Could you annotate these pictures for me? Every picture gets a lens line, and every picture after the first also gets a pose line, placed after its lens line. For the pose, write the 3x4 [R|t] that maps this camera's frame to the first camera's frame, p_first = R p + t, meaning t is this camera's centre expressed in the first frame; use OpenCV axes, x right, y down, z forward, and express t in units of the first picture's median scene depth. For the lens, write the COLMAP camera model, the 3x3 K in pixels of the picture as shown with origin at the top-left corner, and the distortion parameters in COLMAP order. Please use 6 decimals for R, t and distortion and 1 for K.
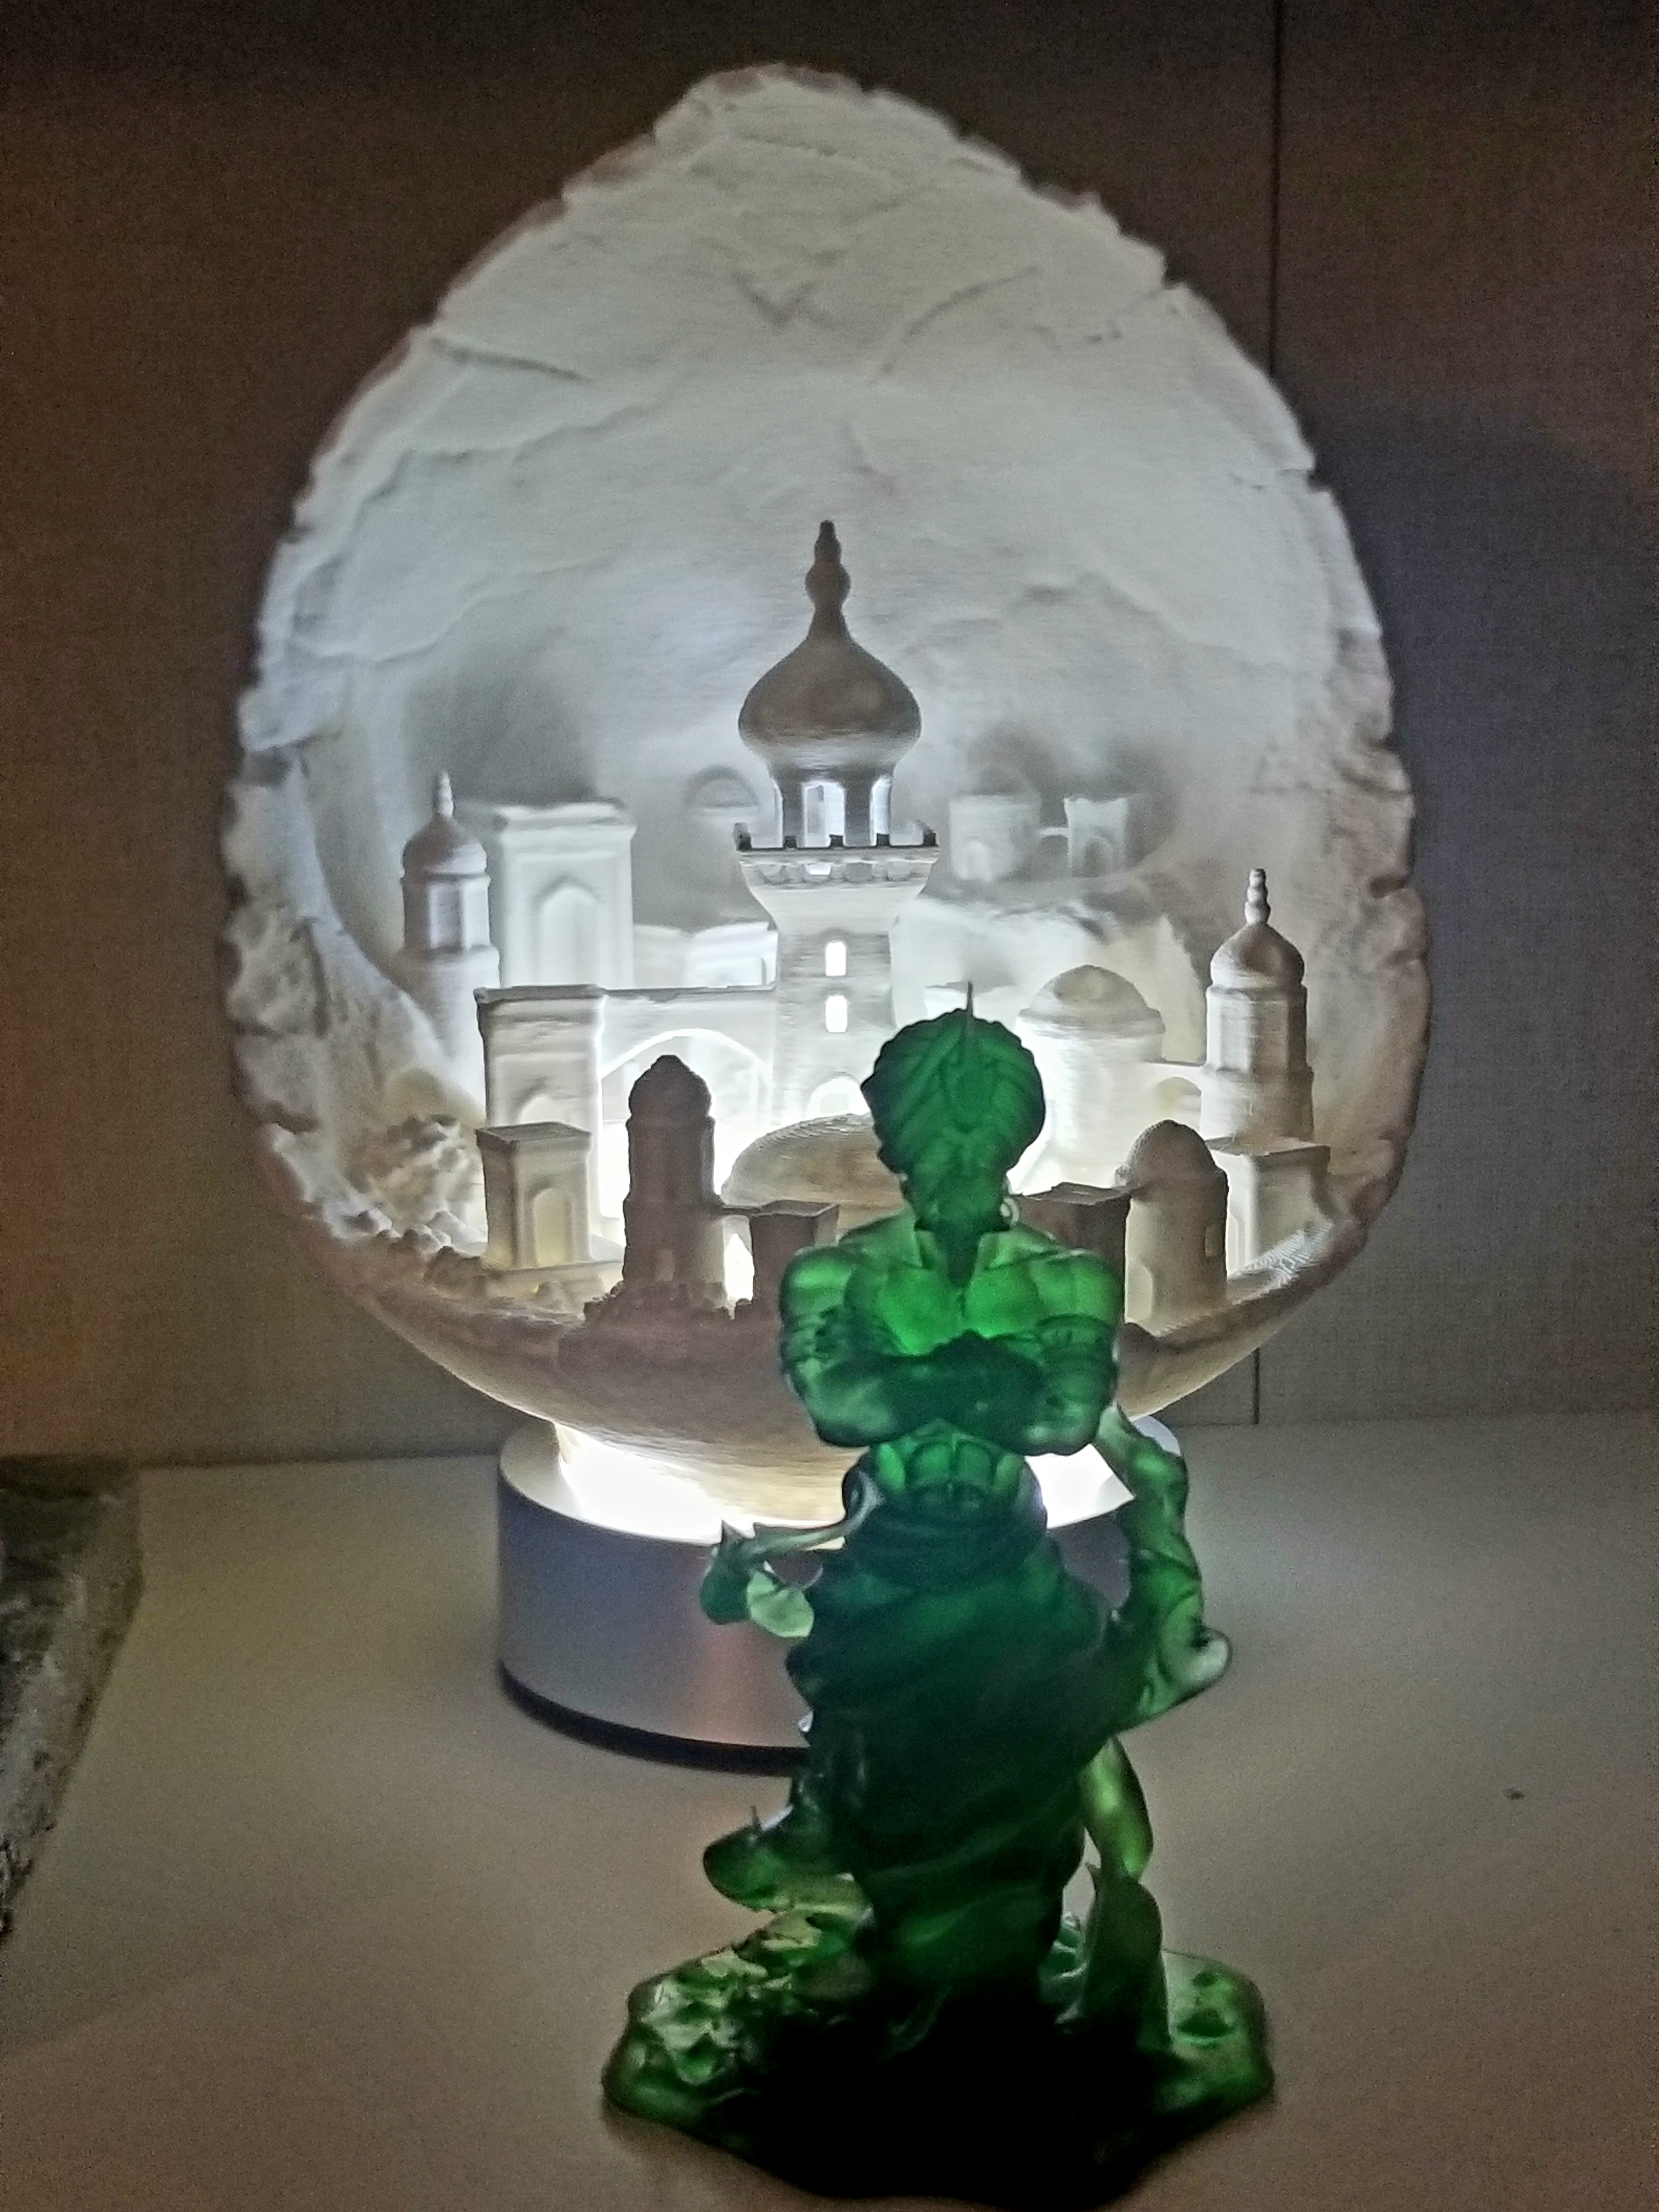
lens RADIAL K [[3570.1, 0, 895.1], [0, 3570.1, 1107.7], [0, 0, 1]] dist [0.108973, -0.068813]
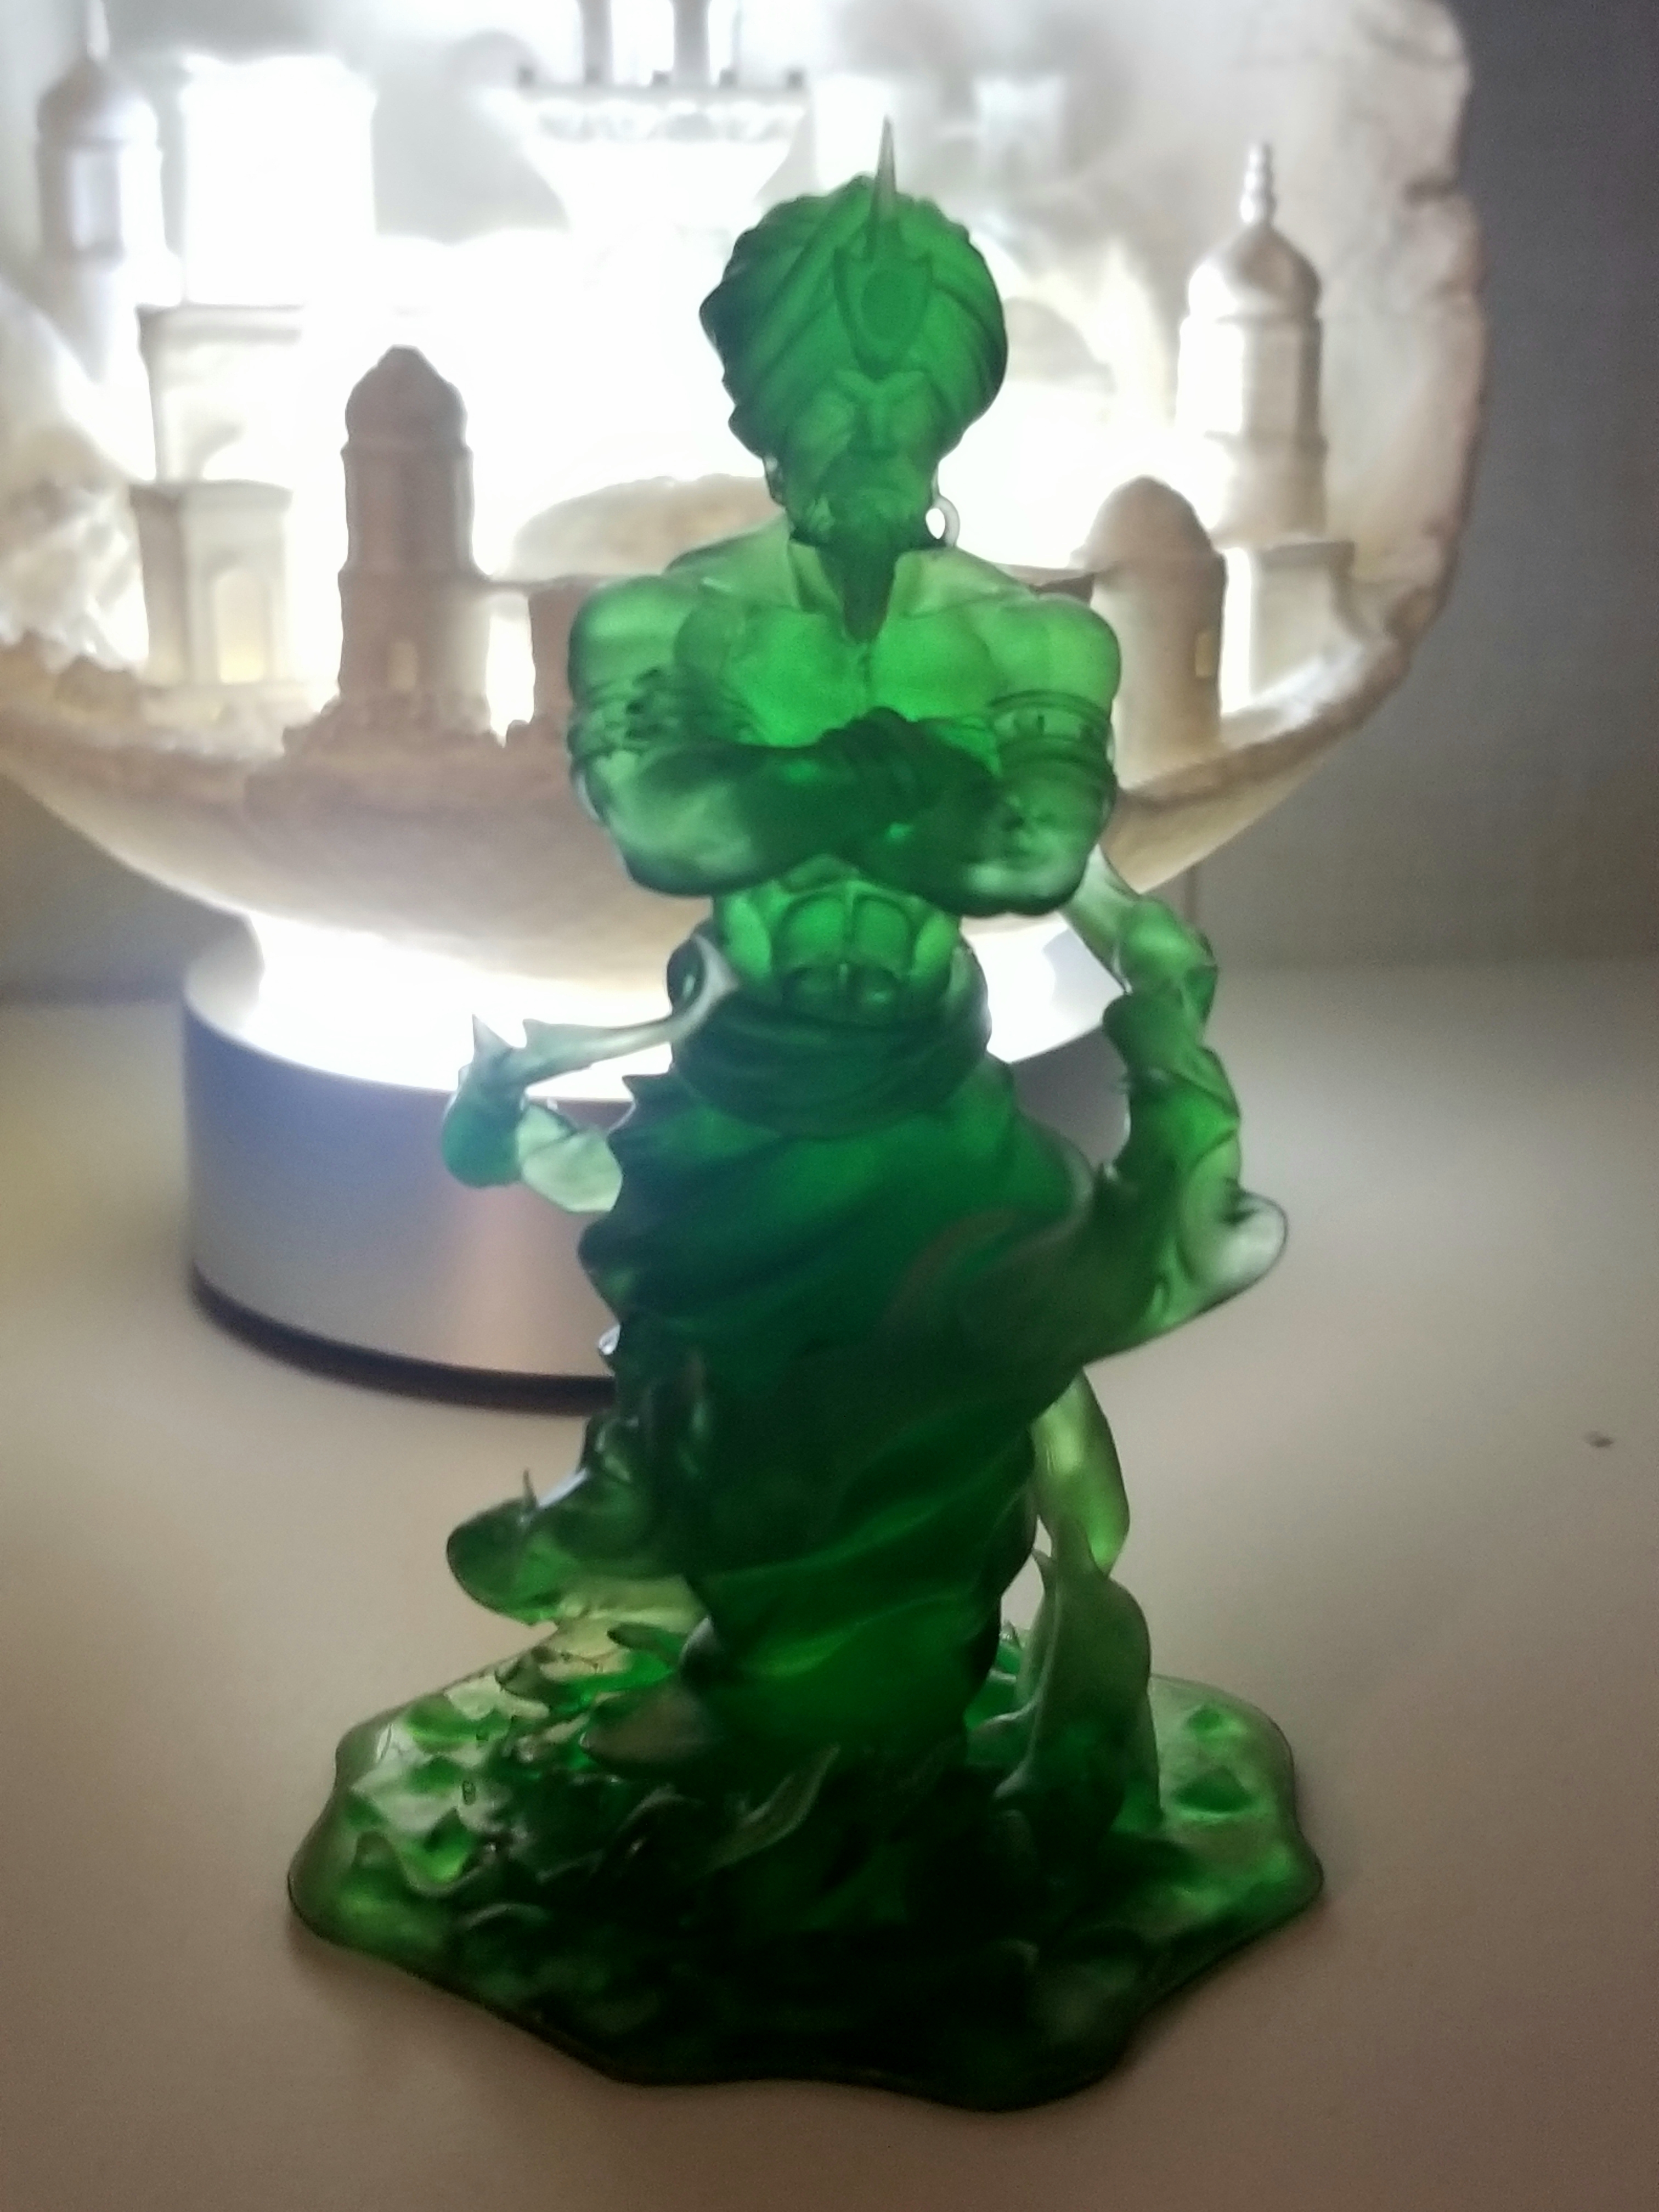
lens RADIAL K [[3570.1, 0, 895.1], [0, 3570.1, 1107.7], [0, 0, 1]] dist [0.108973, -0.068813]
pose [[0.998615, 0.006565, 0.052207, -0.007472], [-0.011960, 0.994535, 0.103713, 0.062740], [-0.051241, -0.104193, 0.993236, 0.362384]]
